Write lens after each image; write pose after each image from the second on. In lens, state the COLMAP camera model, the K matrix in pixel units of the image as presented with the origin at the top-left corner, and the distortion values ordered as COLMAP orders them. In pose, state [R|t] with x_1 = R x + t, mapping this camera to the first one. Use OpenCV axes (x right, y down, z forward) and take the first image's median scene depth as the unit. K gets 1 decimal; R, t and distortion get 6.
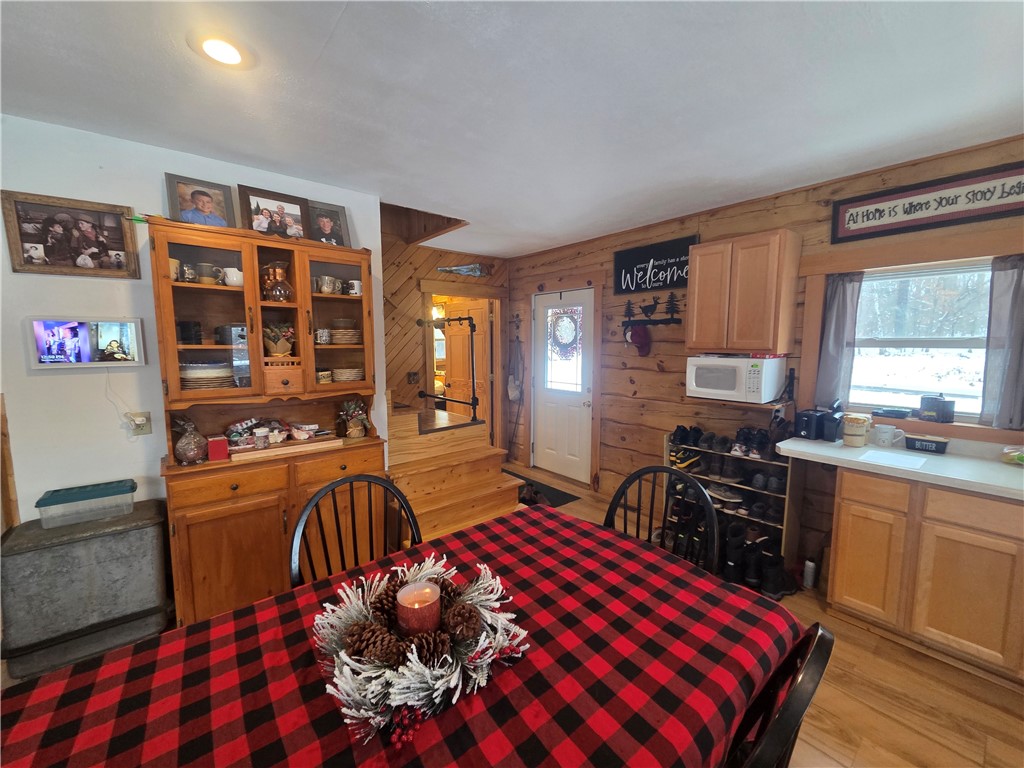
lens RADIAL K [[418.5, 0, 508.9], [0, 418.5, 388.1], [0, 0, 1]] dist [0.009263, -0.002944]
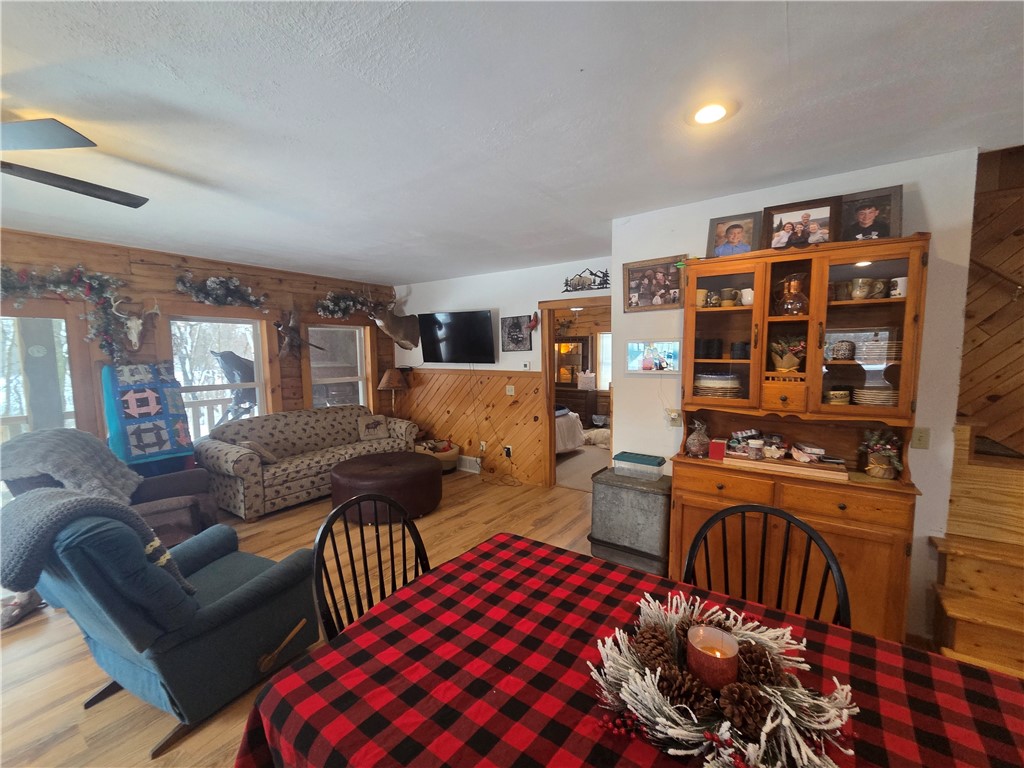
lens RADIAL K [[418.5, 0, 508.9], [0, 418.5, 388.1], [0, 0, 1]] dist [0.009263, -0.002944]
pose [[0.280831, 0.082151, -0.956235, 0.208541], [-0.097474, 0.993620, 0.056736, -0.029559], [0.954795, 0.077275, 0.287047, 0.109741]]
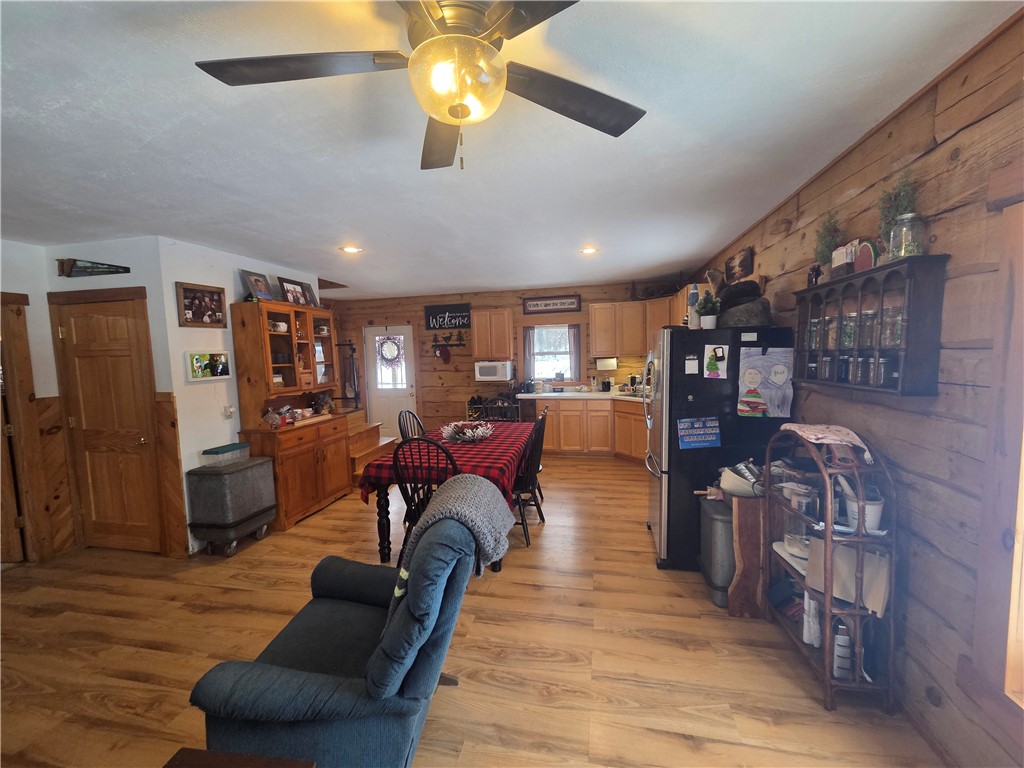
lens RADIAL K [[418.5, 0, 508.9], [0, 418.5, 388.1], [0, 0, 1]] dist [0.009263, -0.002944]
pose [[0.782218, -0.076436, 0.618298, -0.956171], [0.097062, 0.995278, 0.000244, 0.088912], [-0.615397, 0.059822, 0.785944, -0.957000]]
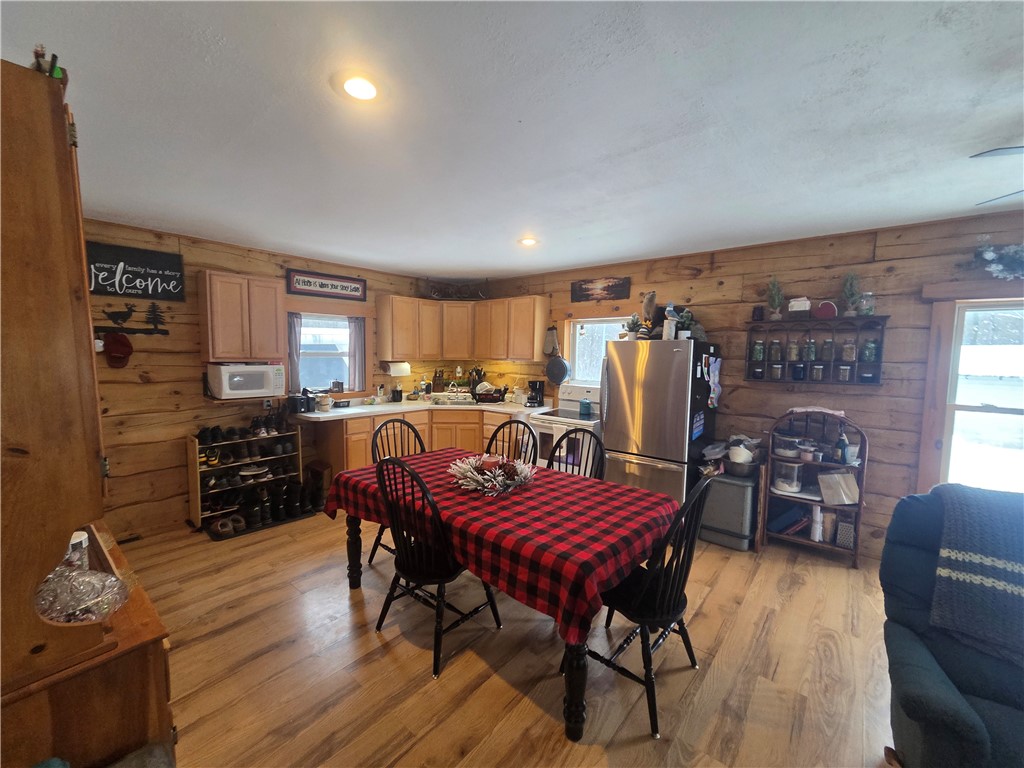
lens RADIAL K [[418.5, 0, 508.9], [0, 418.5, 388.1], [0, 0, 1]] dist [0.009263, -0.002944]
pose [[-0.185066, -0.083756, 0.979150, -1.116932], [0.094127, 0.990270, 0.102498, -0.073313], [-0.978208, 0.111134, -0.175382, 0.541296]]
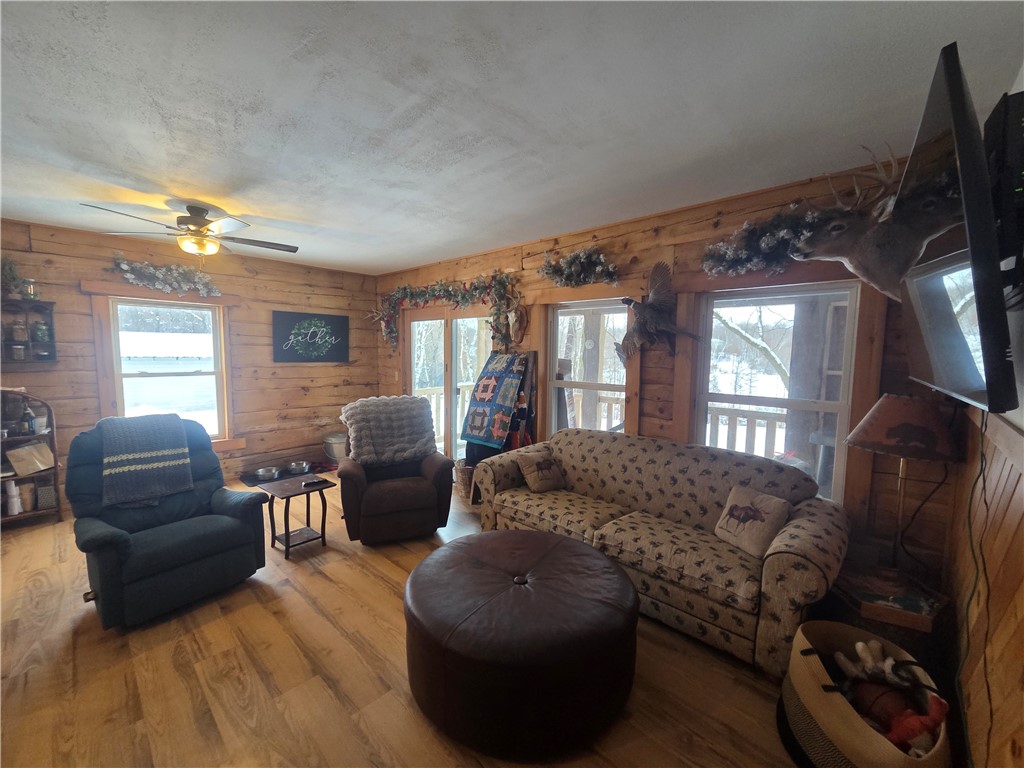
lens RADIAL K [[418.5, 0, 508.9], [0, 418.5, 388.1], [0, 0, 1]] dist [0.009263, -0.002944]
pose [[-0.991793, -0.001726, -0.127846, -1.480157], [-0.027166, 0.979923, 0.197516, -0.091825], [0.124938, 0.199368, -0.971927, 0.892351]]
